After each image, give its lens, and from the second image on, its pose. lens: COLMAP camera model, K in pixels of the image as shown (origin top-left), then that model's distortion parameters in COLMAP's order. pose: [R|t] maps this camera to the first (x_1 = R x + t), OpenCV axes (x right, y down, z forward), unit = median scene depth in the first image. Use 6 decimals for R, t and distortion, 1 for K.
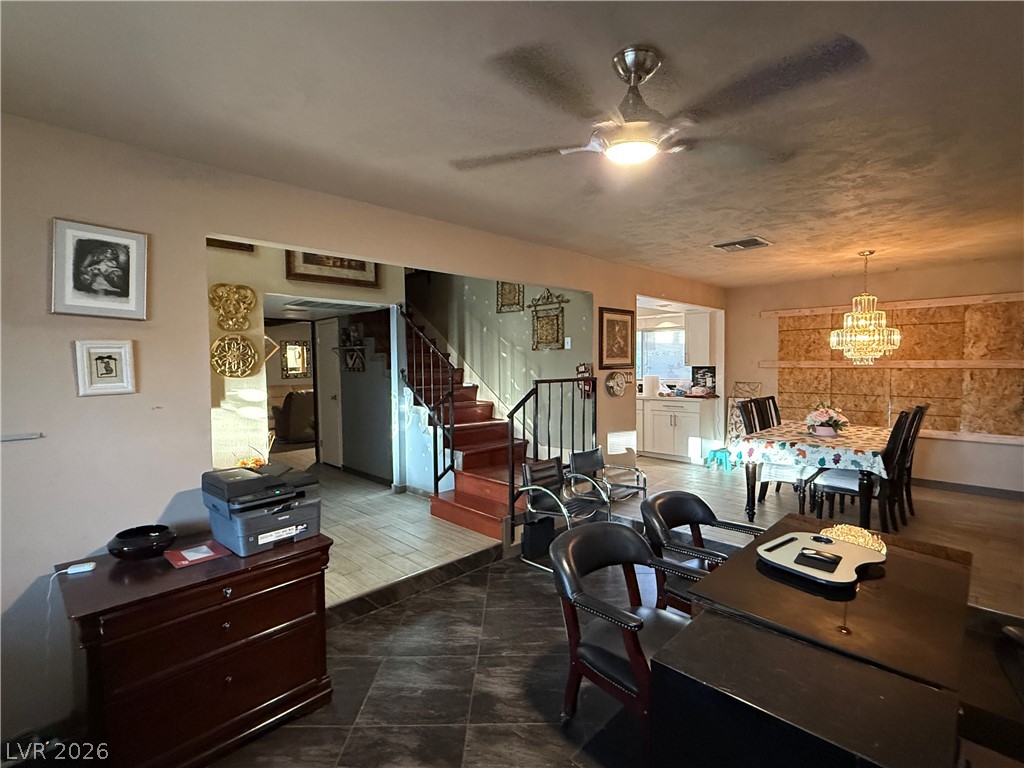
lens RADIAL K [[482.4, 0, 512.0], [0, 482.4, 380.6], [0, 0, 1]] dist [-0.003077, -0.000523]
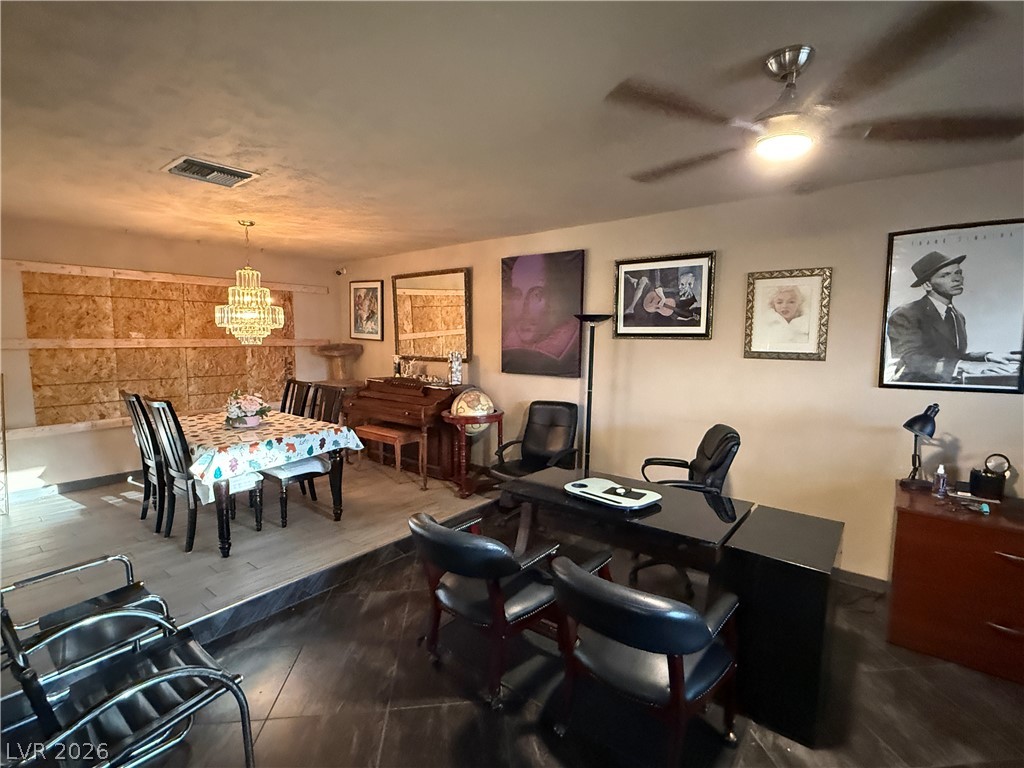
lens RADIAL K [[482.4, 0, 515.3], [0, 482.4, 383.8], [0, 0, 1]] dist [-0.003077, -0.000523]
pose [[-0.128066, -0.091387, 0.987546, -0.232006], [0.032232, 0.994836, 0.096241, -0.026968], [-0.991242, 0.044156, -0.124459, 0.534072]]
